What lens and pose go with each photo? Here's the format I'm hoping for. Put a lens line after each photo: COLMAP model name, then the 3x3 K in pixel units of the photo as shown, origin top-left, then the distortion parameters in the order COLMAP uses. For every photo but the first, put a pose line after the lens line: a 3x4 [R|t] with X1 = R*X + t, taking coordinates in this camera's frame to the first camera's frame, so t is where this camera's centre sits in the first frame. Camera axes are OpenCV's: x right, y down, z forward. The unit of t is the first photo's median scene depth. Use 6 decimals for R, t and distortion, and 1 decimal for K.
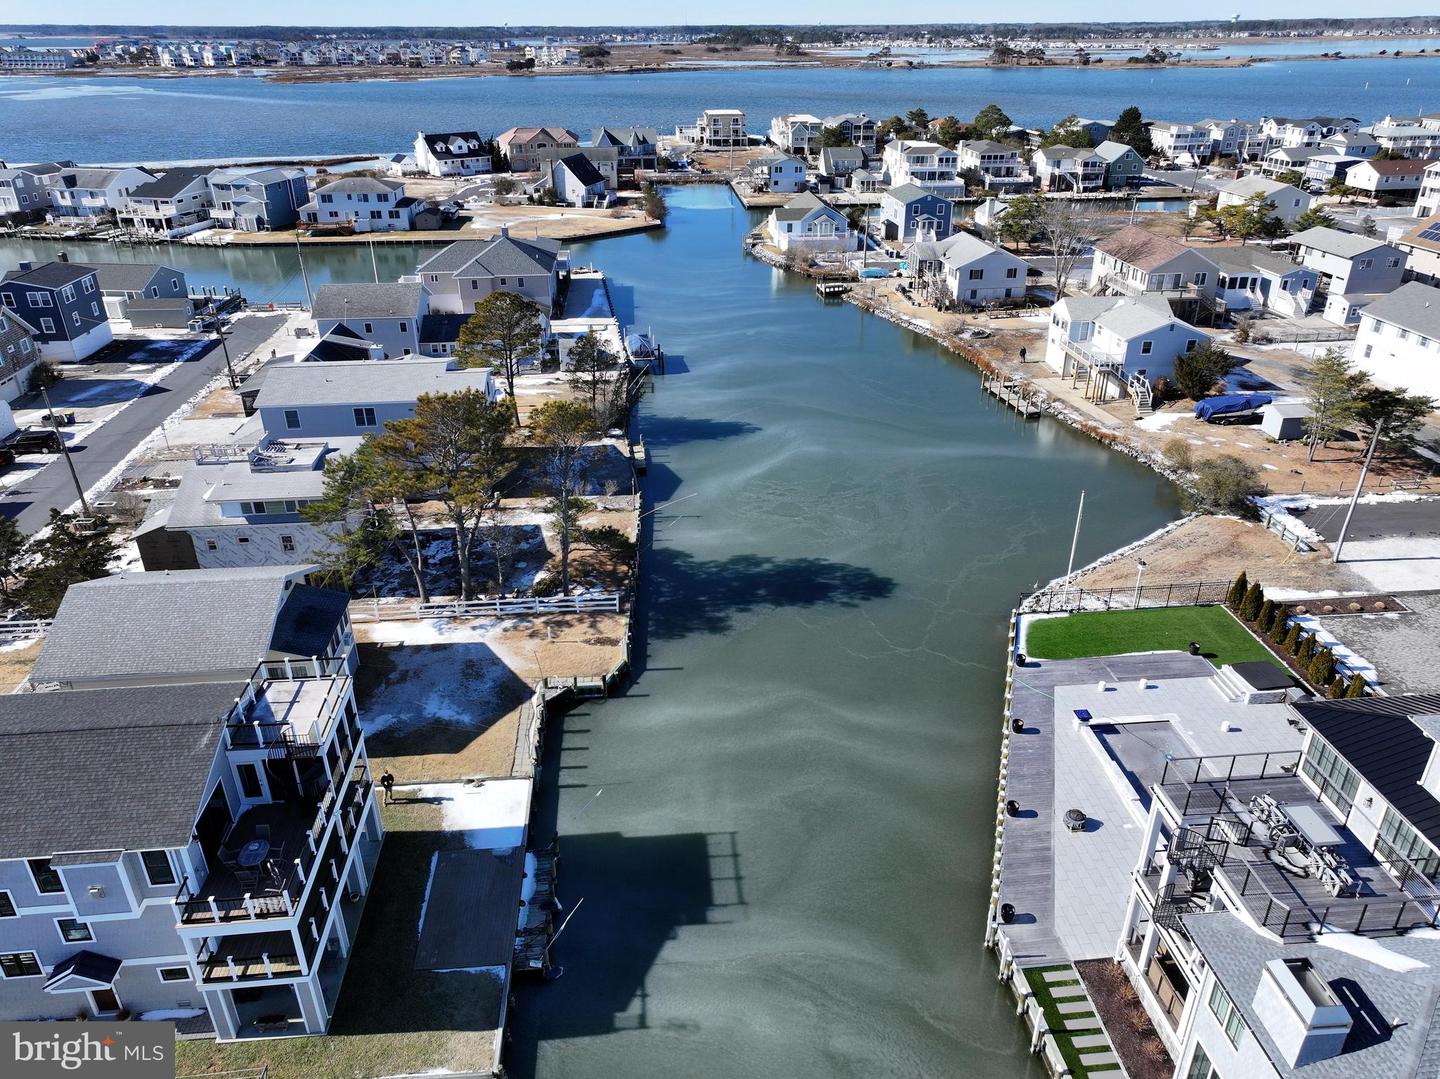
lens RADIAL K [[999.7, 0, 720.0], [0, 999.7, 539.5], [0, 0, 1]] dist [-0.006590, 0.025040]
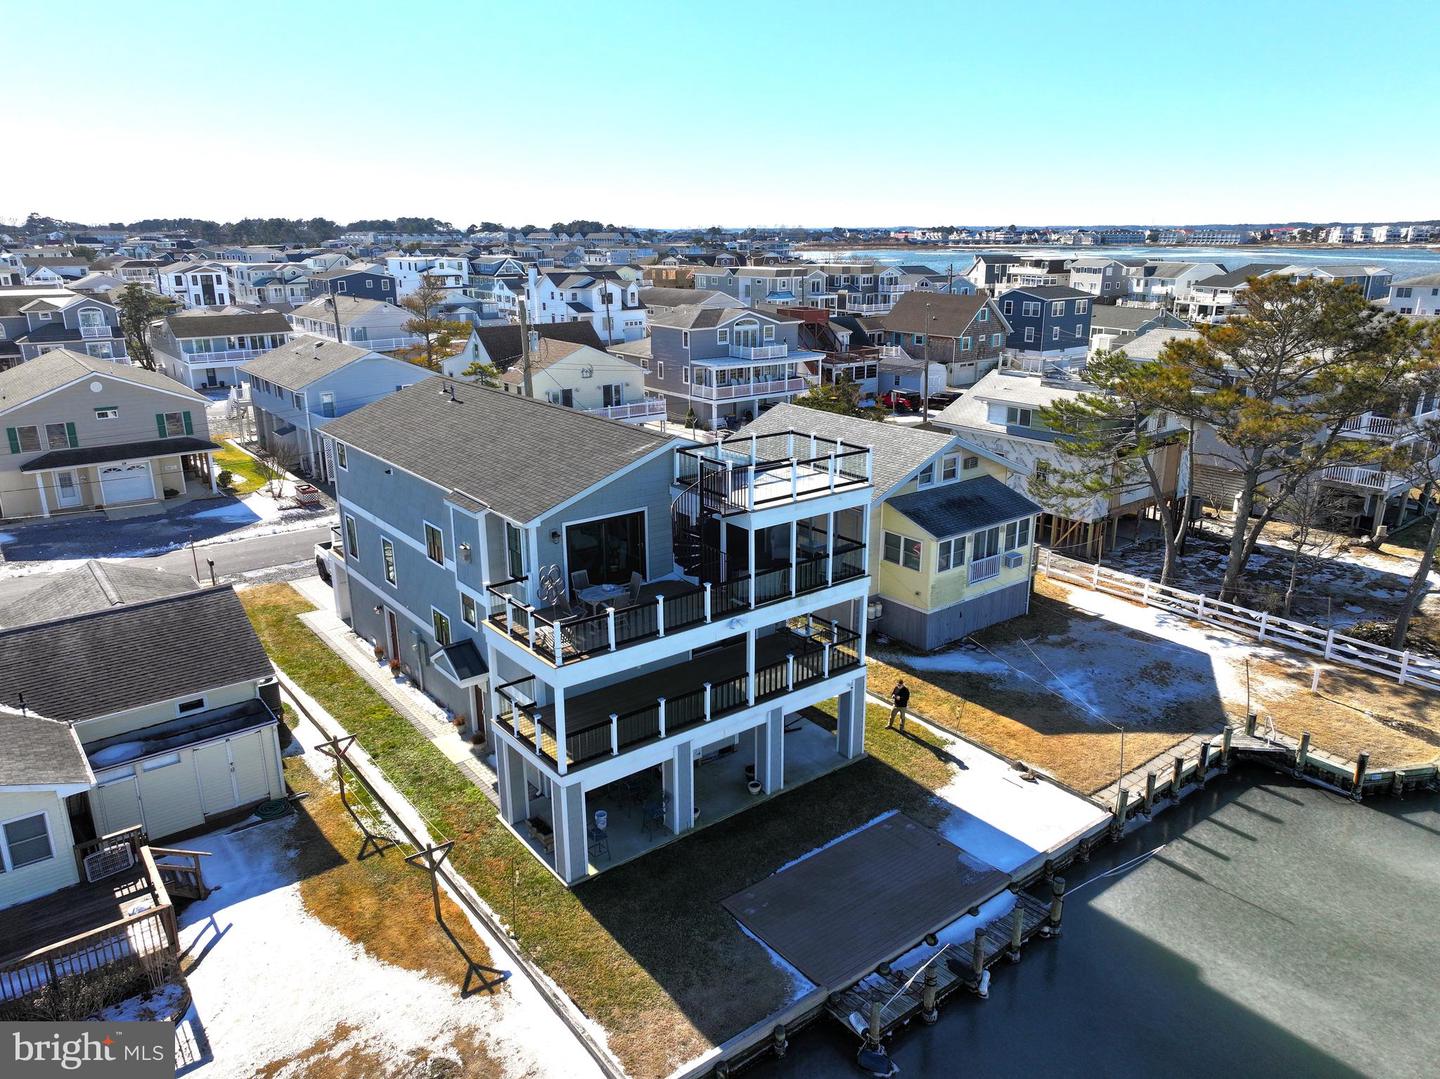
lens RADIAL K [[1006.6, 0, 720.0], [0, 1006.6, 539.5], [0, 0, 1]] dist [0.000578, 0.007633]
pose [[0.544494, 0.252426, -0.799880, 0.111033], [-0.376476, 0.925732, 0.035868, 0.160456], [0.749528, 0.281606, 0.599087, 0.451128]]
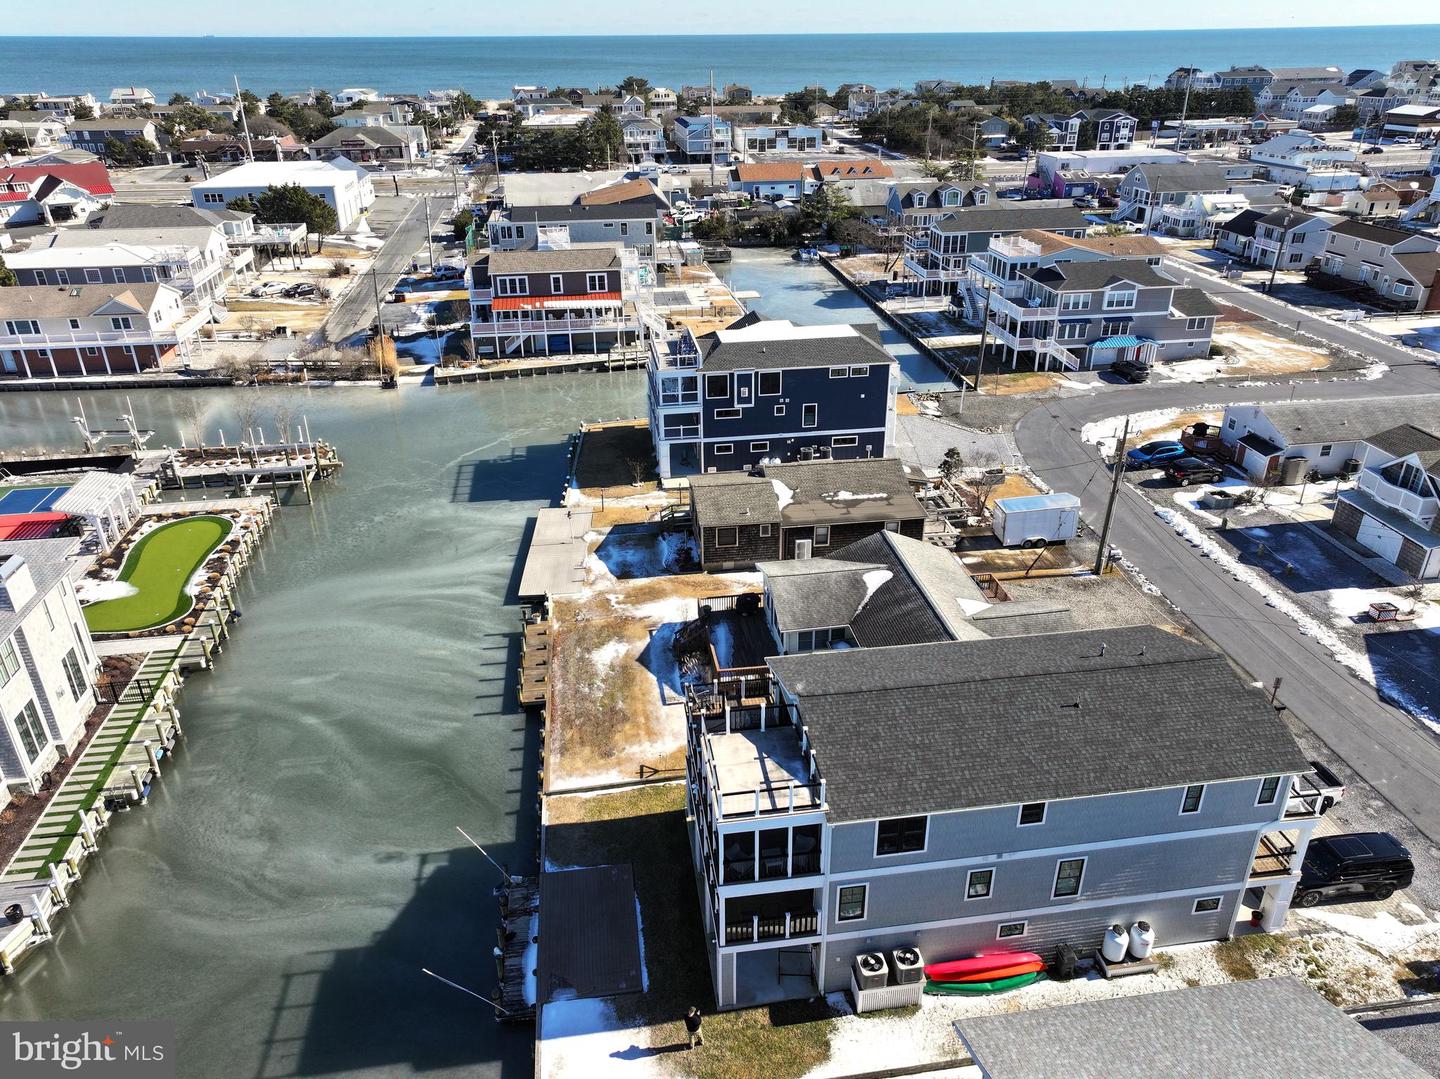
lens RADIAL K [[983.0, 0, 737.2], [0, 983.0, 540.6], [0, 0, 1]] dist [-0.002827, 0.002895]
pose [[-0.996975, 0.042764, -0.064905, -0.295078], [-0.026397, 0.599133, 0.800214, -0.505116], [0.073107, 0.799507, -0.596192, 1.096213]]
